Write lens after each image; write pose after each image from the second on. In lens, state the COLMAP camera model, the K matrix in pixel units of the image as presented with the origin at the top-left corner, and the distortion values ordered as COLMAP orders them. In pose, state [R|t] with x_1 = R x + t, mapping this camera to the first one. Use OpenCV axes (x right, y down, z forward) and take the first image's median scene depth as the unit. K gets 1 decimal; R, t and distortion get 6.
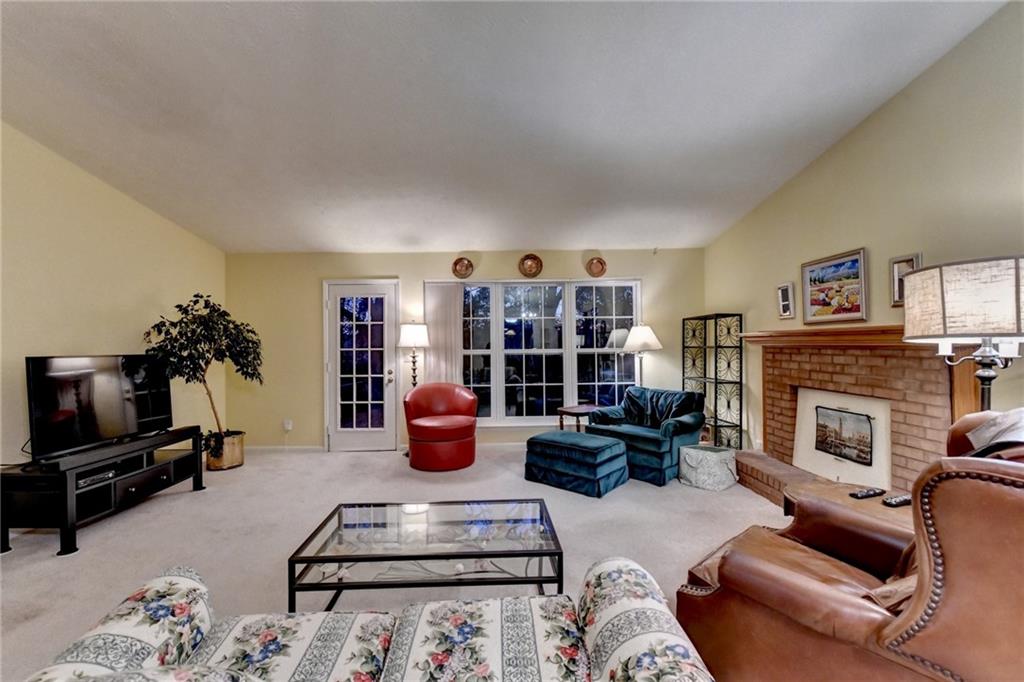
lens RADIAL K [[414.6, 0, 502.1], [0, 414.6, 340.6], [0, 0, 1]] dist [-0.019326, -0.001005]
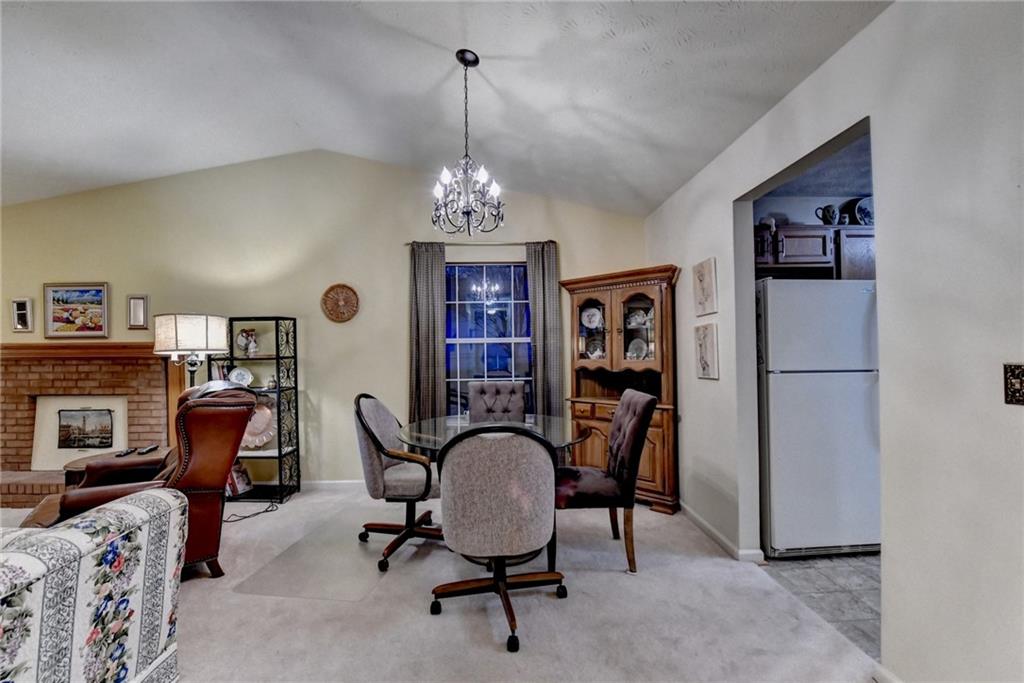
lens RADIAL K [[414.6, 0, 507.7], [0, 414.6, 344.8], [0, 0, 1]] dist [-0.019326, -0.001005]
pose [[-0.009982, 0.018565, 0.999778, -0.411058], [0.002448, 0.999825, -0.018541, 0.000891], [-0.999947, 0.002262, -0.010025, -0.264981]]
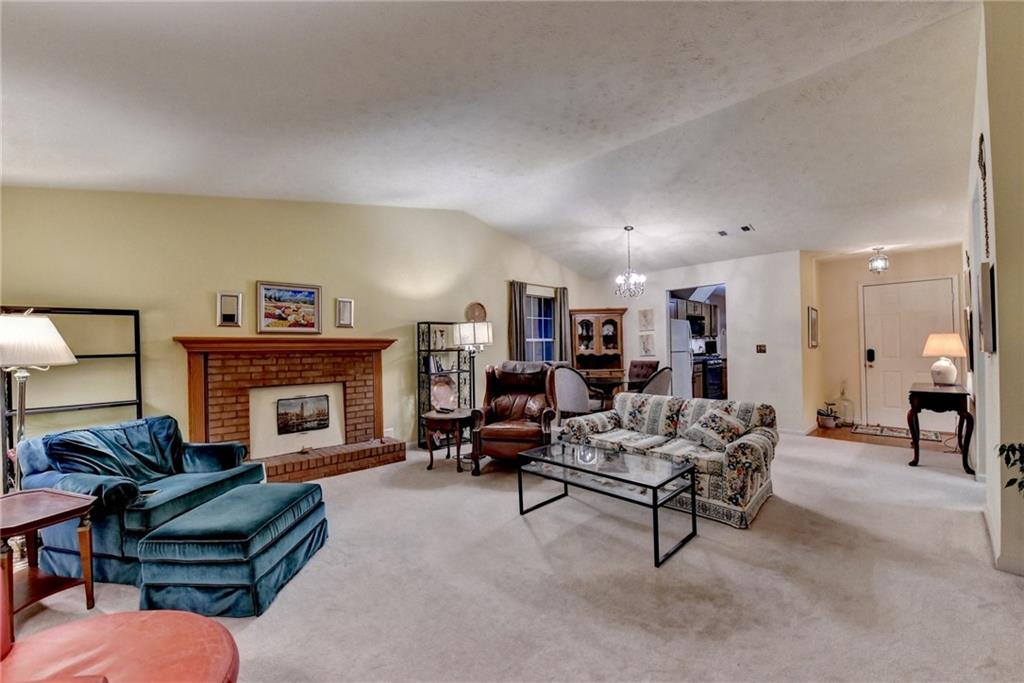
lens RADIAL K [[414.6, 0, 508.4], [0, 414.6, 341.9], [0, 0, 1]] dist [-0.019326, -0.001005]
pose [[-0.677628, 0.026247, 0.734936, -0.684029], [0.013140, 0.999635, -0.023585, 0.025291], [-0.735288, -0.006325, -0.677726, 1.454901]]
